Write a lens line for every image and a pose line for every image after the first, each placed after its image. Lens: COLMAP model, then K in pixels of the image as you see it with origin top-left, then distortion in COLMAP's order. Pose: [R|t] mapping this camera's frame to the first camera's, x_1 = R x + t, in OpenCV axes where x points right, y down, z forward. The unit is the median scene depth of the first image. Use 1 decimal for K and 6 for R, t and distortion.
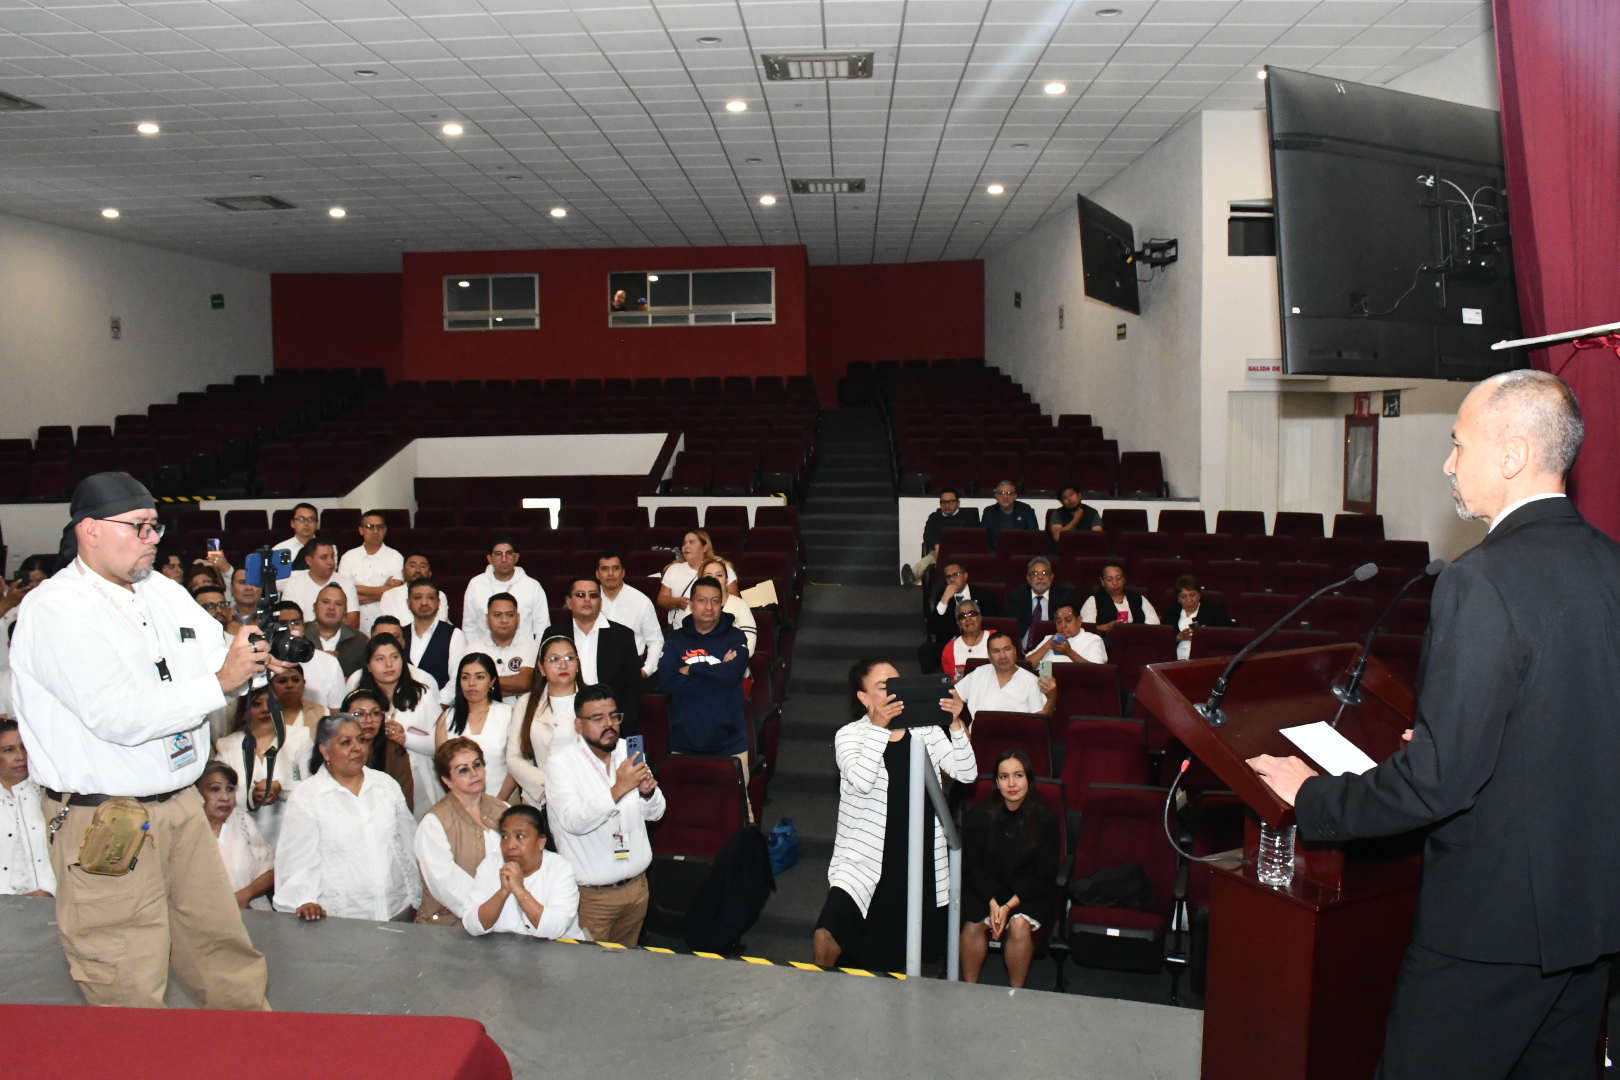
lens RADIAL K [[1294.1, 0, 800.8], [0, 1294.1, 529.8], [0, 0, 1]] dist [-0.071332, 0.021784]
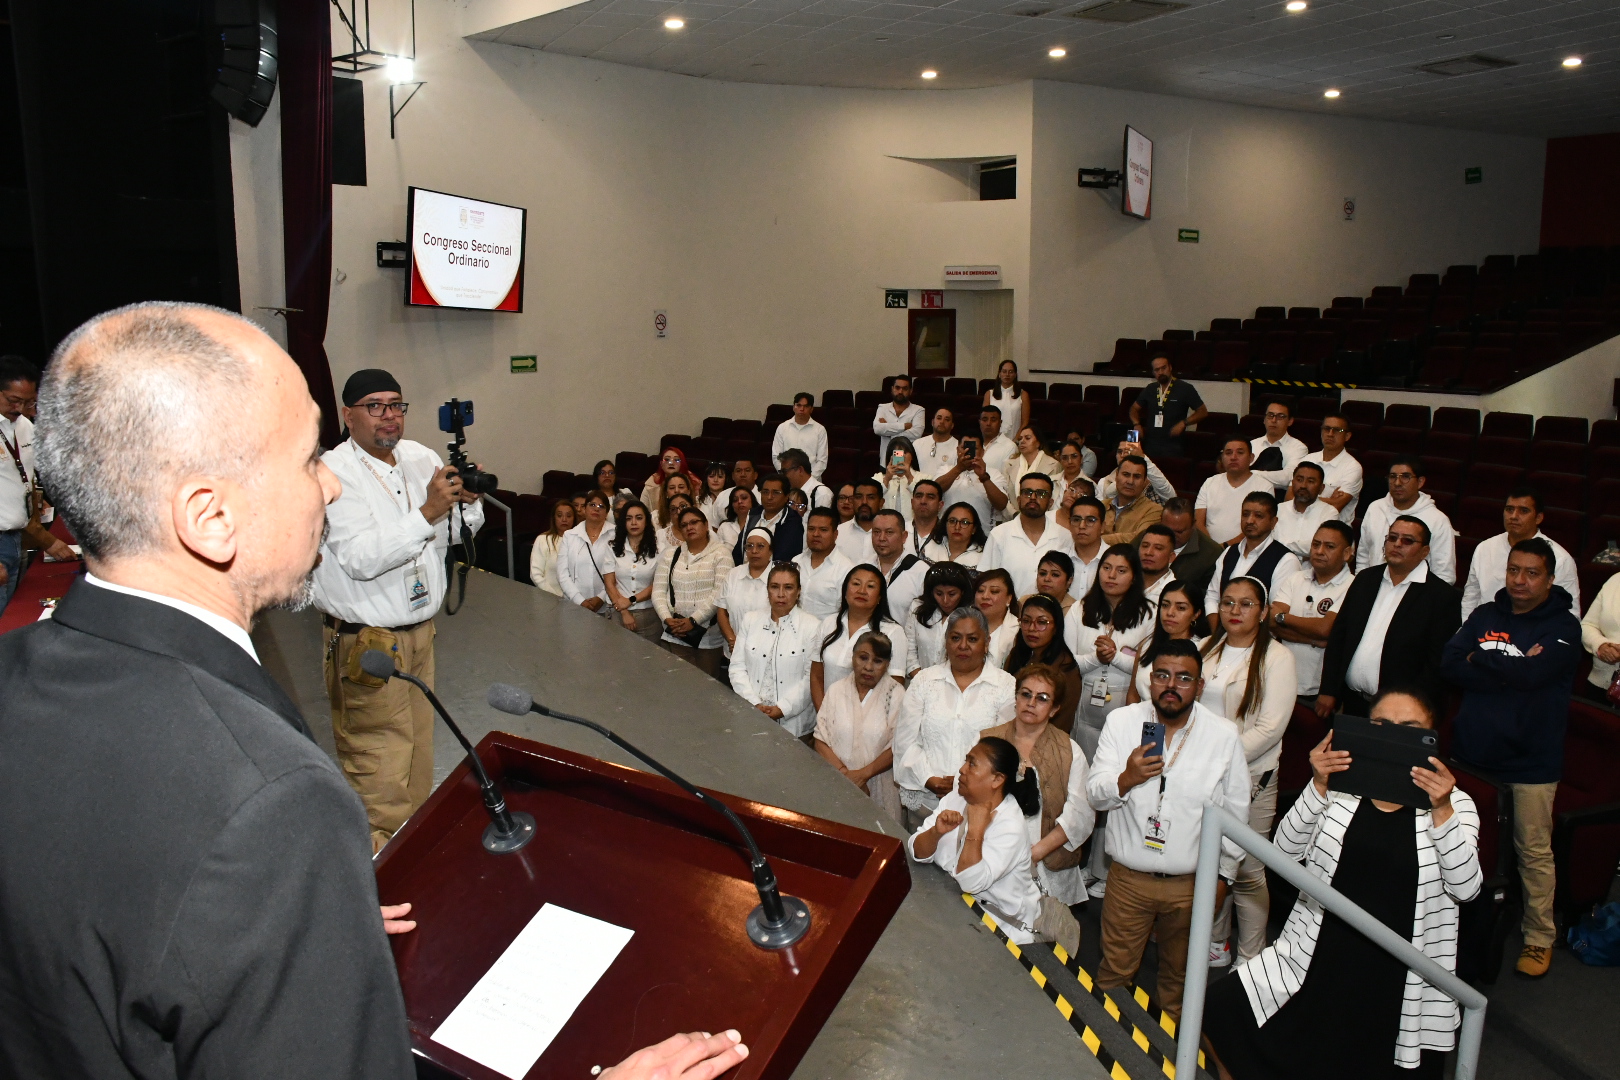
lens RADIAL K [[1294.1, 0, 813.0], [0, 1294.1, 545.1], [0, 0, 1]] dist [-0.071332, 0.021784]
pose [[0.520541, 0.157668, -0.839153, 0.139869], [-0.067424, 0.987324, 0.143684, -0.015512], [0.851171, -0.018215, 0.524573, 0.122820]]
